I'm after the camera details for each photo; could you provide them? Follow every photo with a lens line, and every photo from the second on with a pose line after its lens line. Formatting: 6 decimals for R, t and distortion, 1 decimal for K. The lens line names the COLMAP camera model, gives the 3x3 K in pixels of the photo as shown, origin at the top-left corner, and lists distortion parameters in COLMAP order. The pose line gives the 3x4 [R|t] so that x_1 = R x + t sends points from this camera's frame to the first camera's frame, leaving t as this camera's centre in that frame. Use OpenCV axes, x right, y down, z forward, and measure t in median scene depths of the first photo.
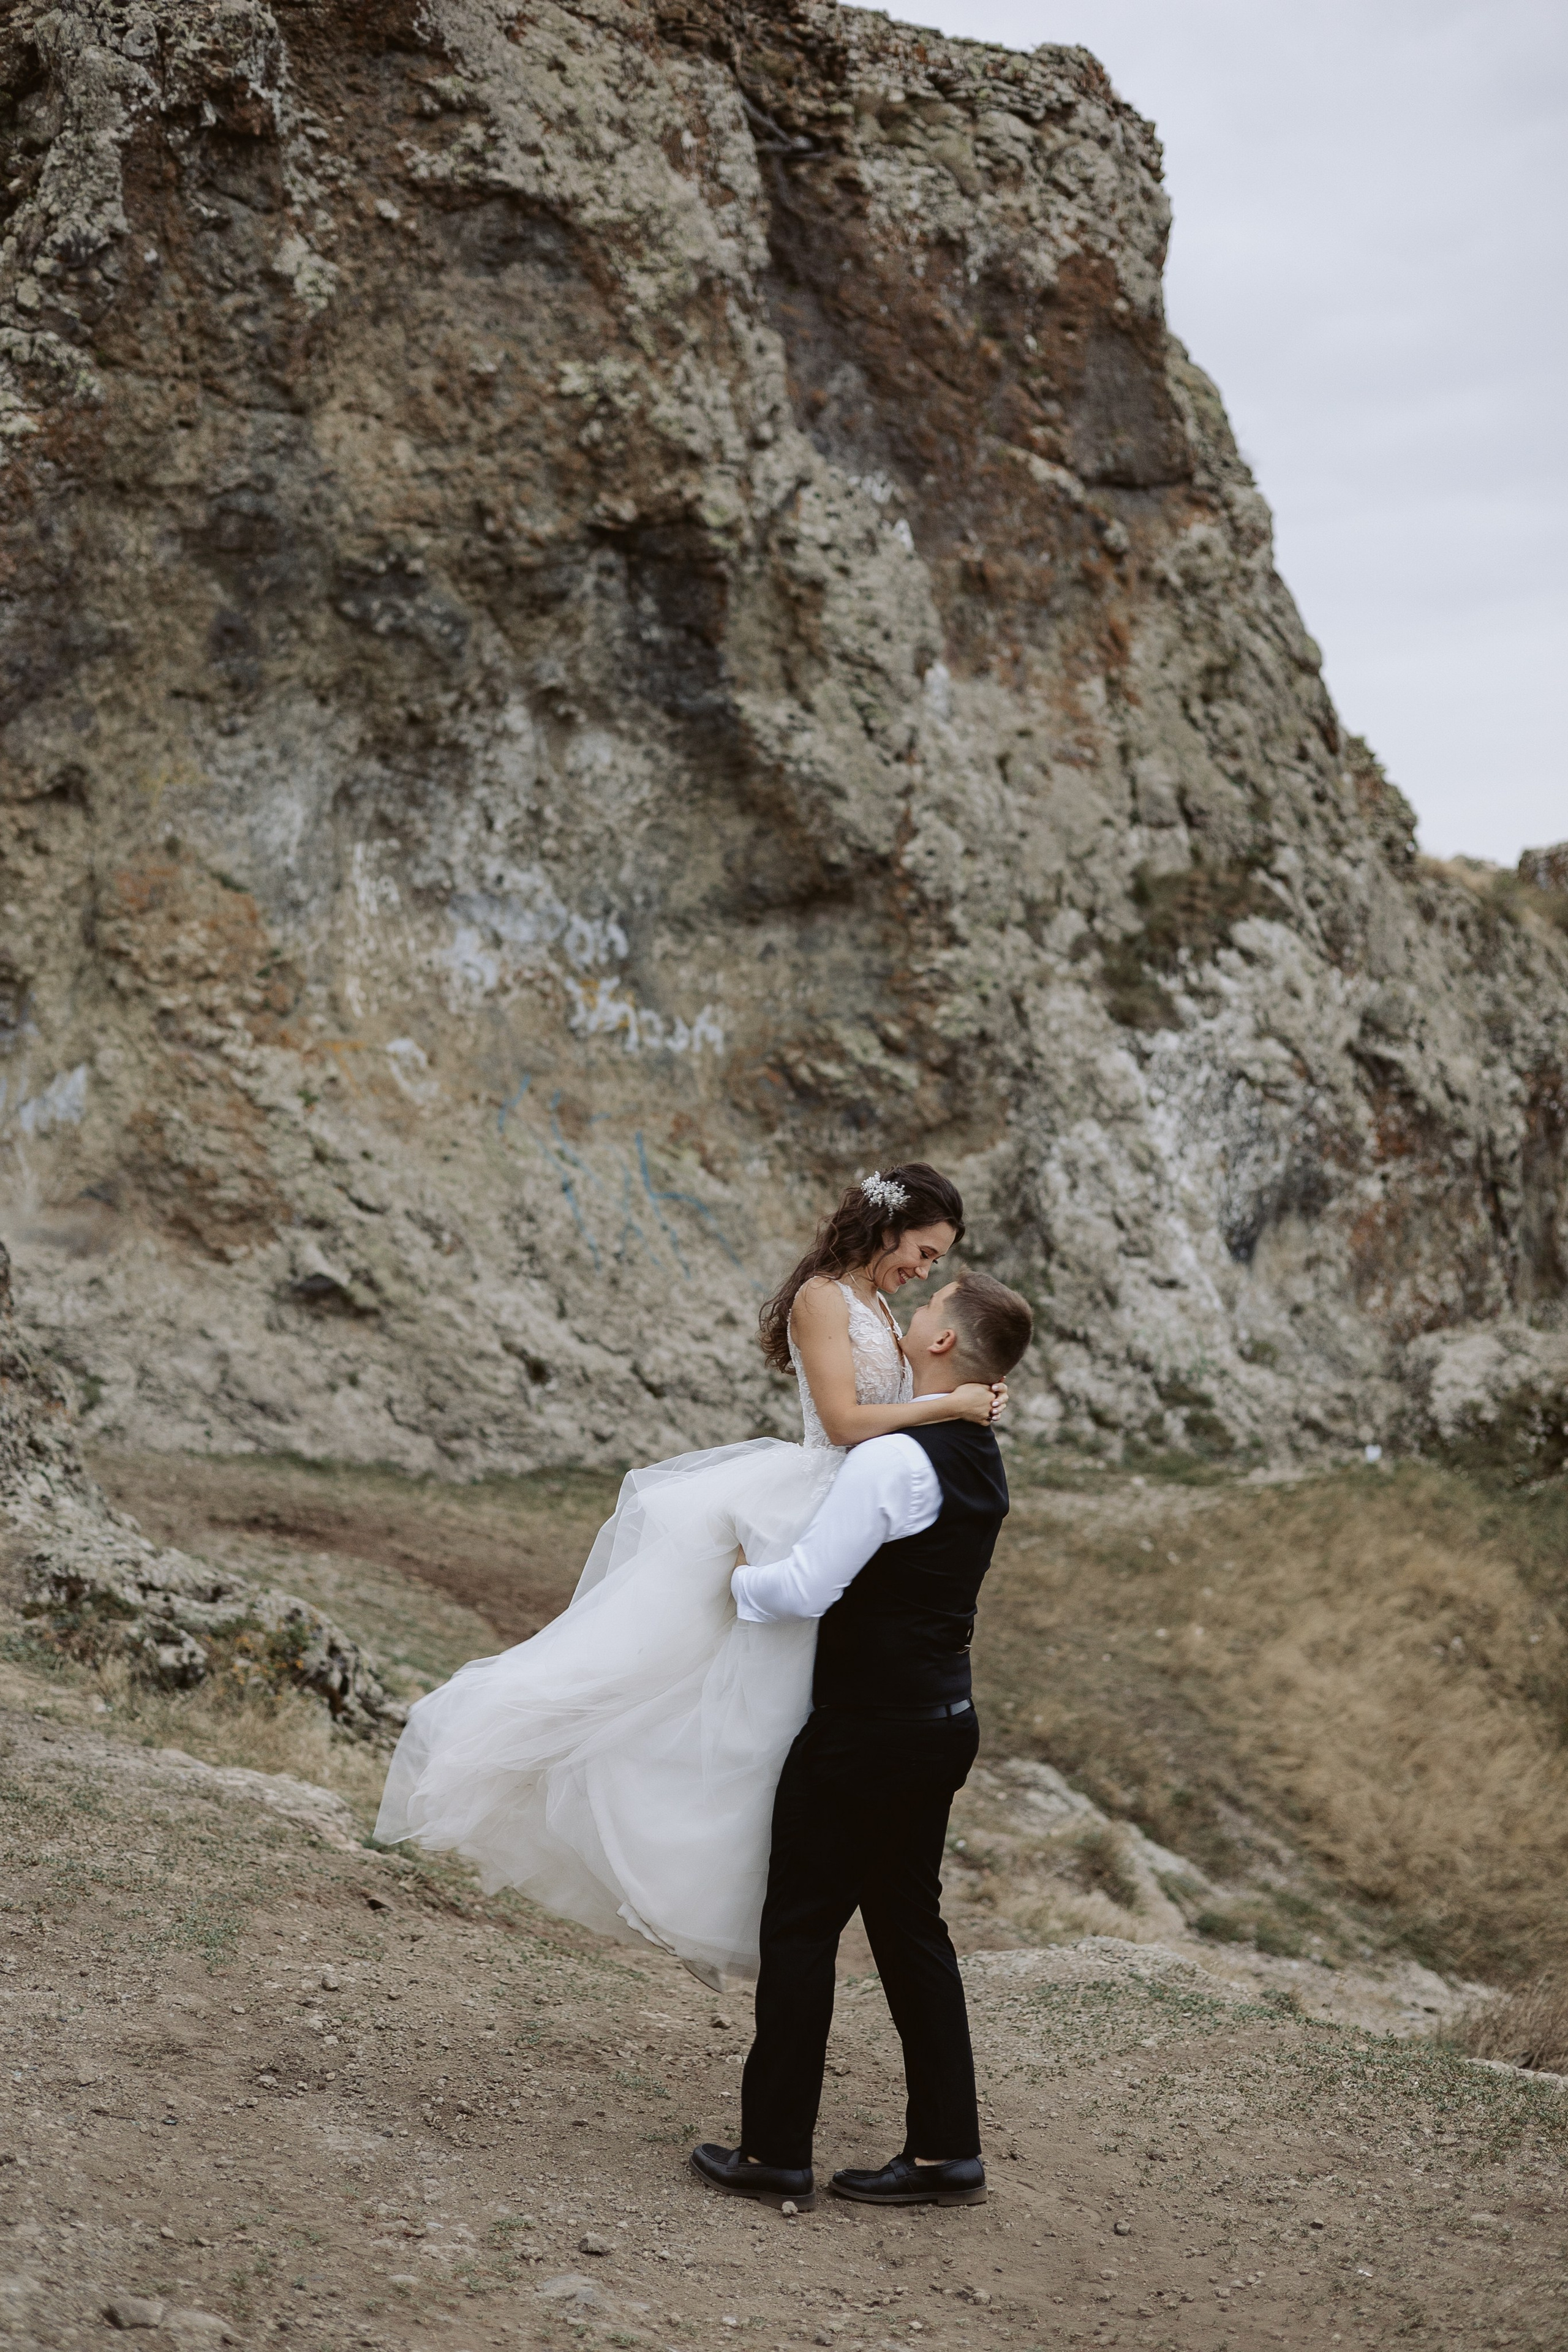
lens RADIAL K [[3234.9, 0, 783.7], [0, 3234.9, 1209.0], [0, 0, 1]] dist [0.010043, 0.066533]
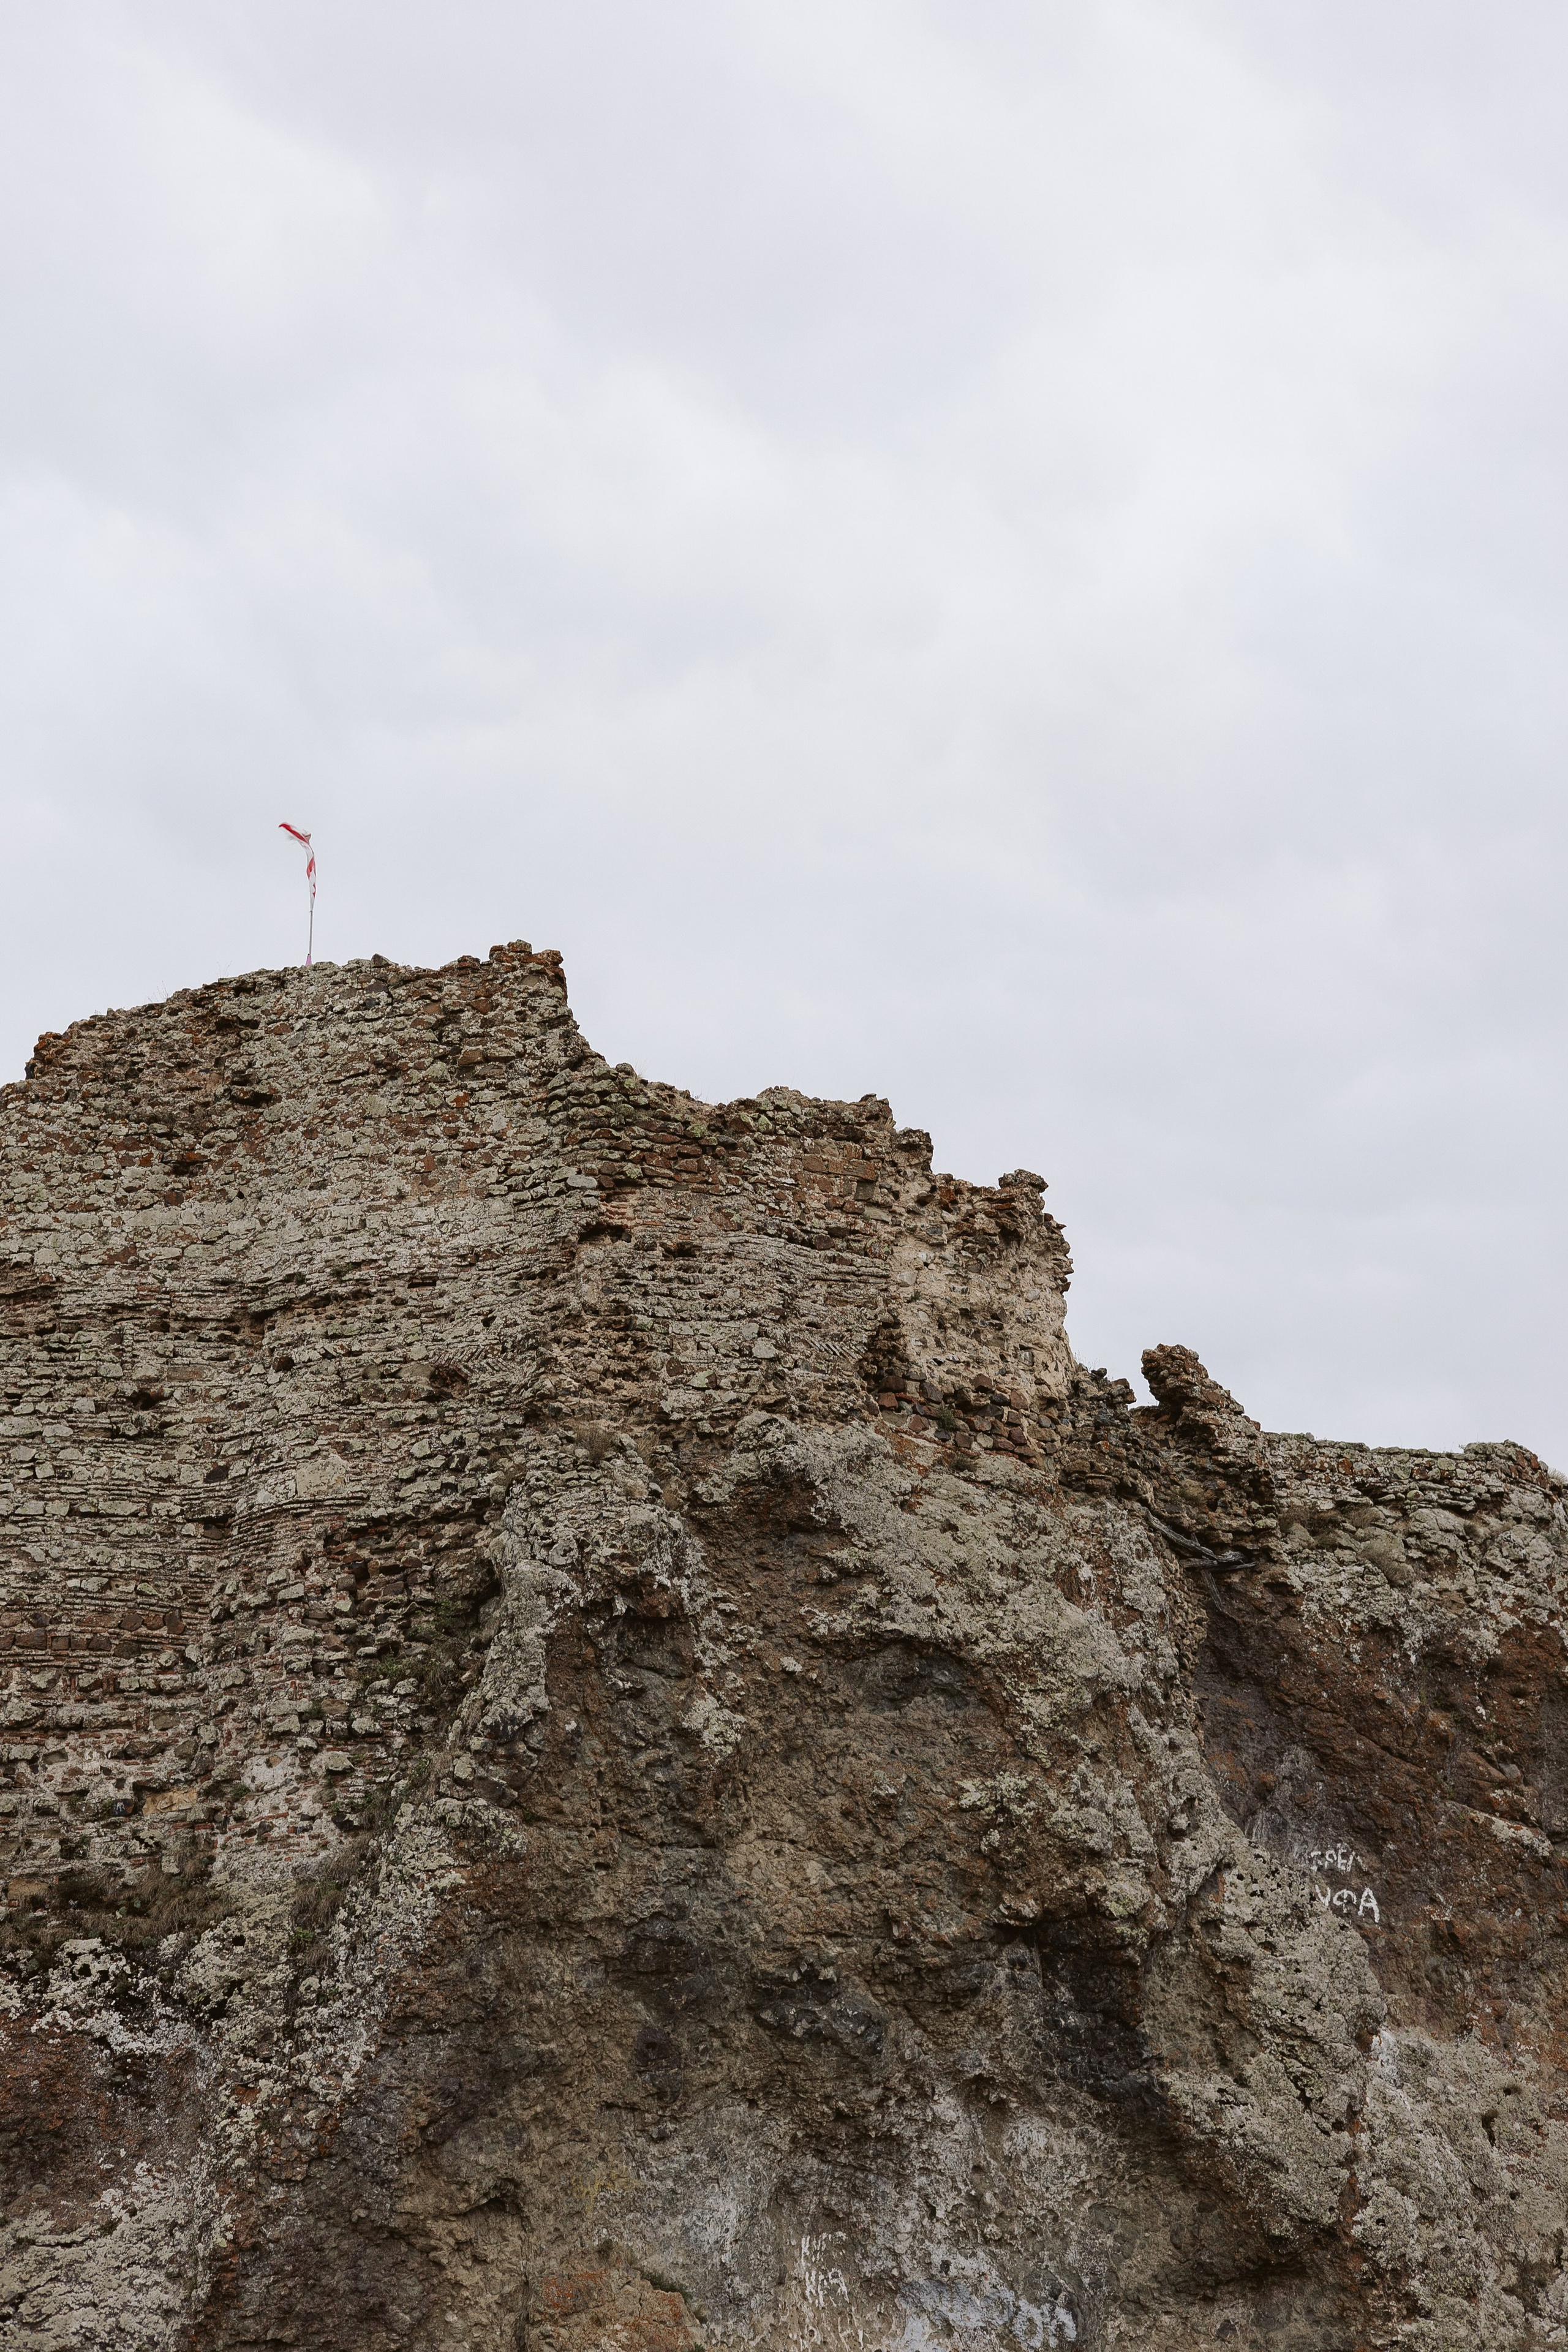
lens RADIAL K [[3234.9, 0, 783.7], [0, 3234.9, 1209.0], [0, 0, 1]] dist [0.010043, 0.066533]
pose [[0.966511, -0.114092, -0.229868, 0.146494], [0.013289, 0.916785, -0.399159, 0.002603], [0.256281, 0.382737, 0.887599, -0.078956]]
